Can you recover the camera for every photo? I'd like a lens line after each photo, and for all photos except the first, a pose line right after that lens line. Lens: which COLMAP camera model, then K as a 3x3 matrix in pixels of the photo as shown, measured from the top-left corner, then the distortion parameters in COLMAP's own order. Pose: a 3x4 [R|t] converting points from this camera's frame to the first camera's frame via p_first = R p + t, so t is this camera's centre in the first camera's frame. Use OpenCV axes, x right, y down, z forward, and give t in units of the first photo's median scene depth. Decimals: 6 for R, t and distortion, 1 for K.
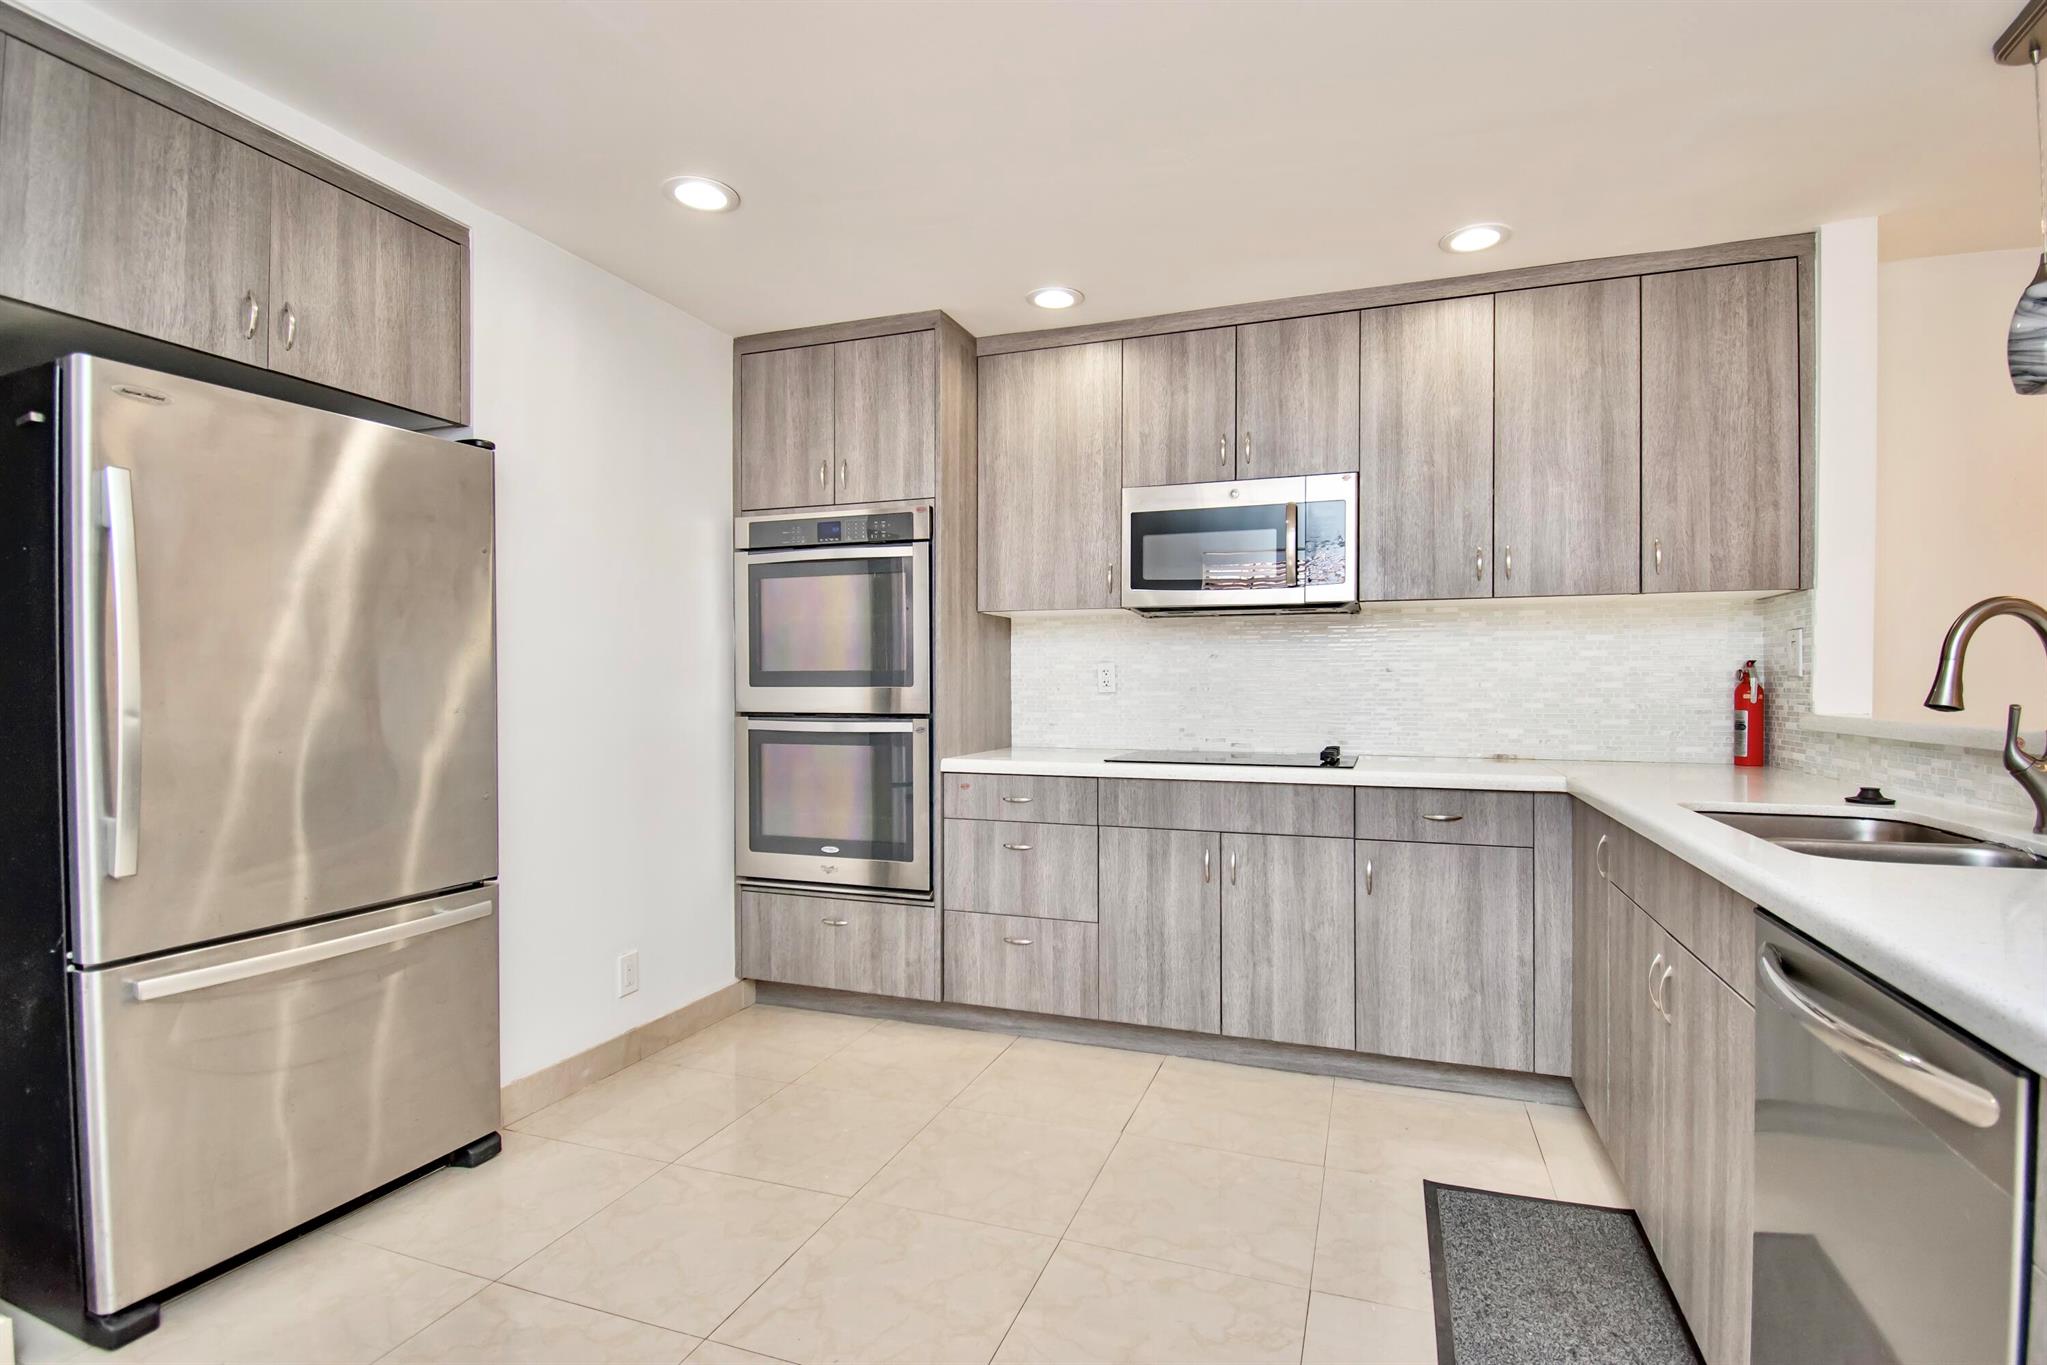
lens RADIAL K [[961.9, 0, 1032.0], [0, 961.9, 692.6], [0, 0, 1]] dist [0.010722, -0.023616]
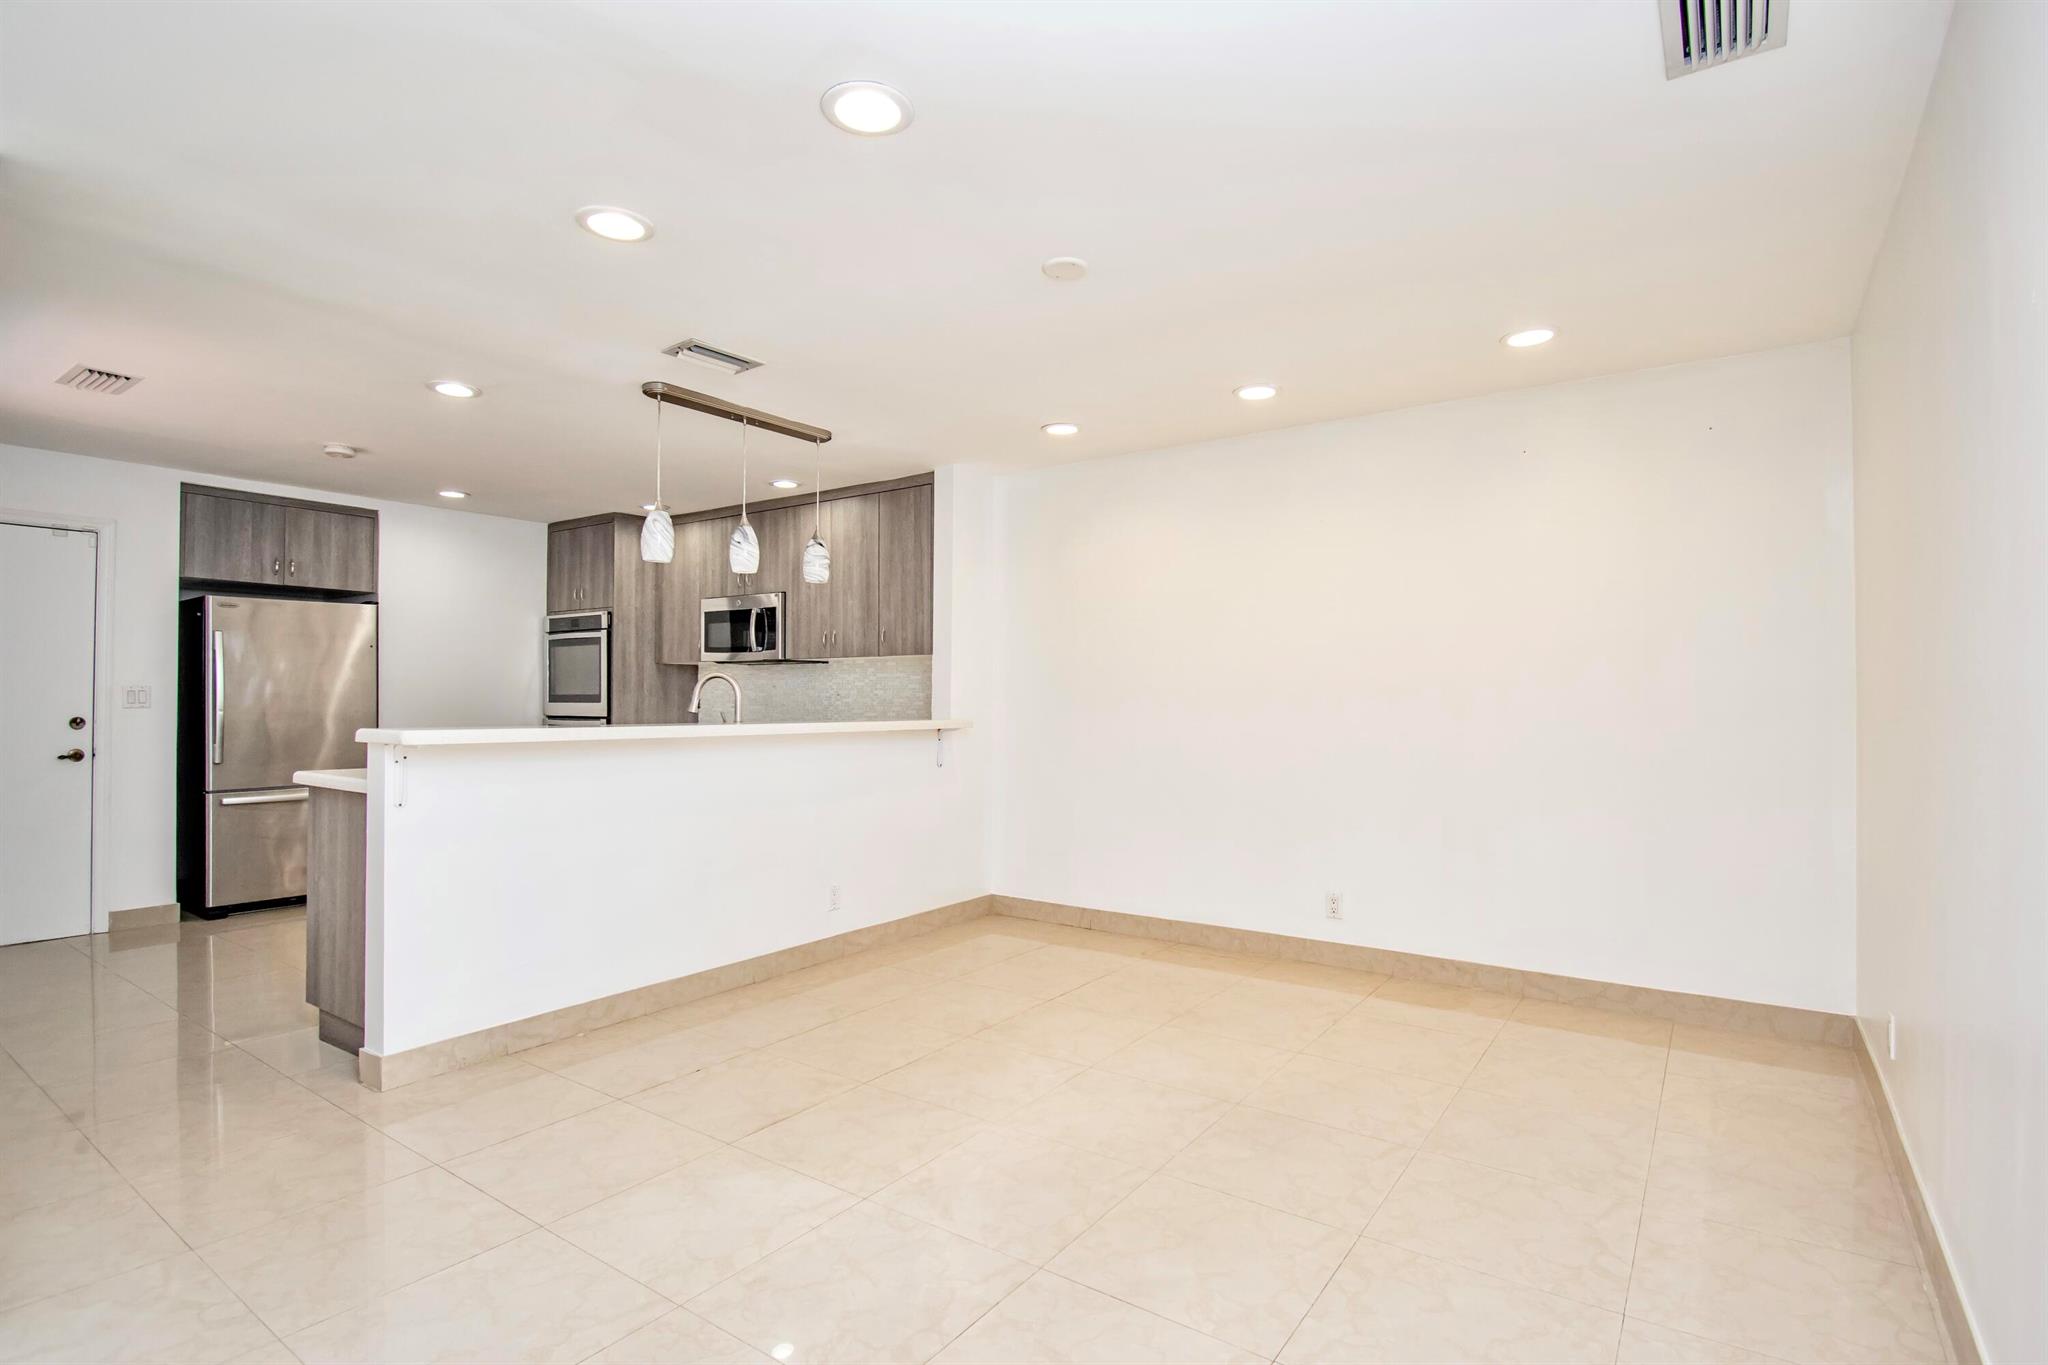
lens RADIAL K [[974.8, 0, 1058.5], [0, 974.8, 694.0], [0, 0, 1]] dist [0.001944, -0.022848]
pose [[0.969364, 0.001949, -0.245623, 1.399355], [-0.005634, 0.999882, -0.014300, -0.000521], [0.245566, 0.015246, 0.969260, -0.777481]]
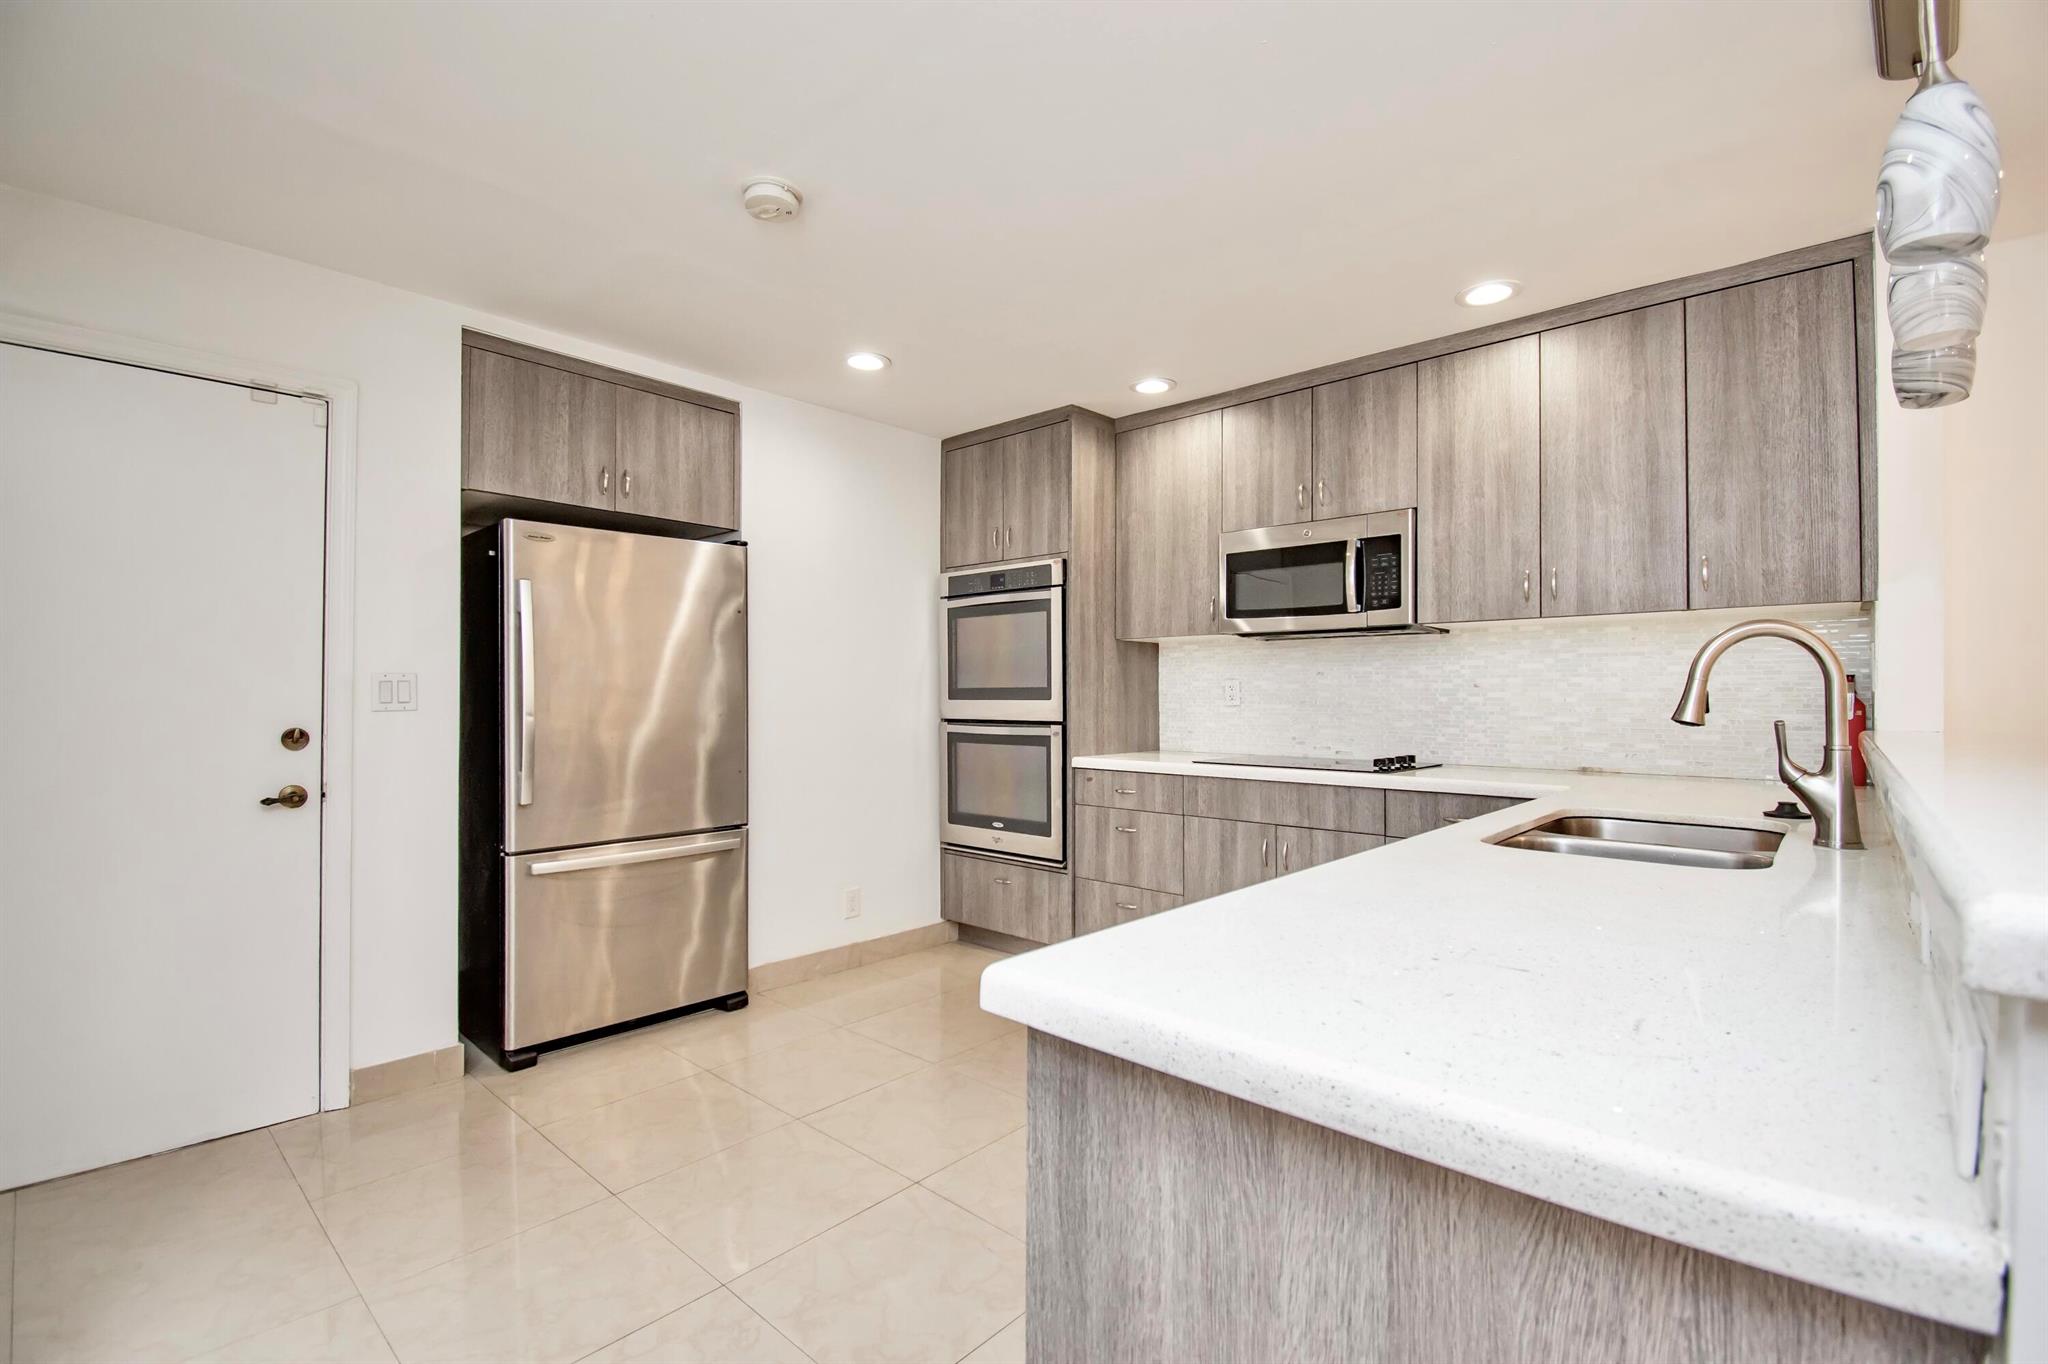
lens RADIAL K [[896.6, 0, 1033.3], [0, 896.6, 692.5], [0, 0, 1]] dist [0.000163, -0.016976]
pose [[0.925814, -0.000858, -0.377979, 0.333046], [-0.004032, 0.999918, -0.012145, -0.001840], [0.377958, 0.012768, 0.925735, -0.123193]]
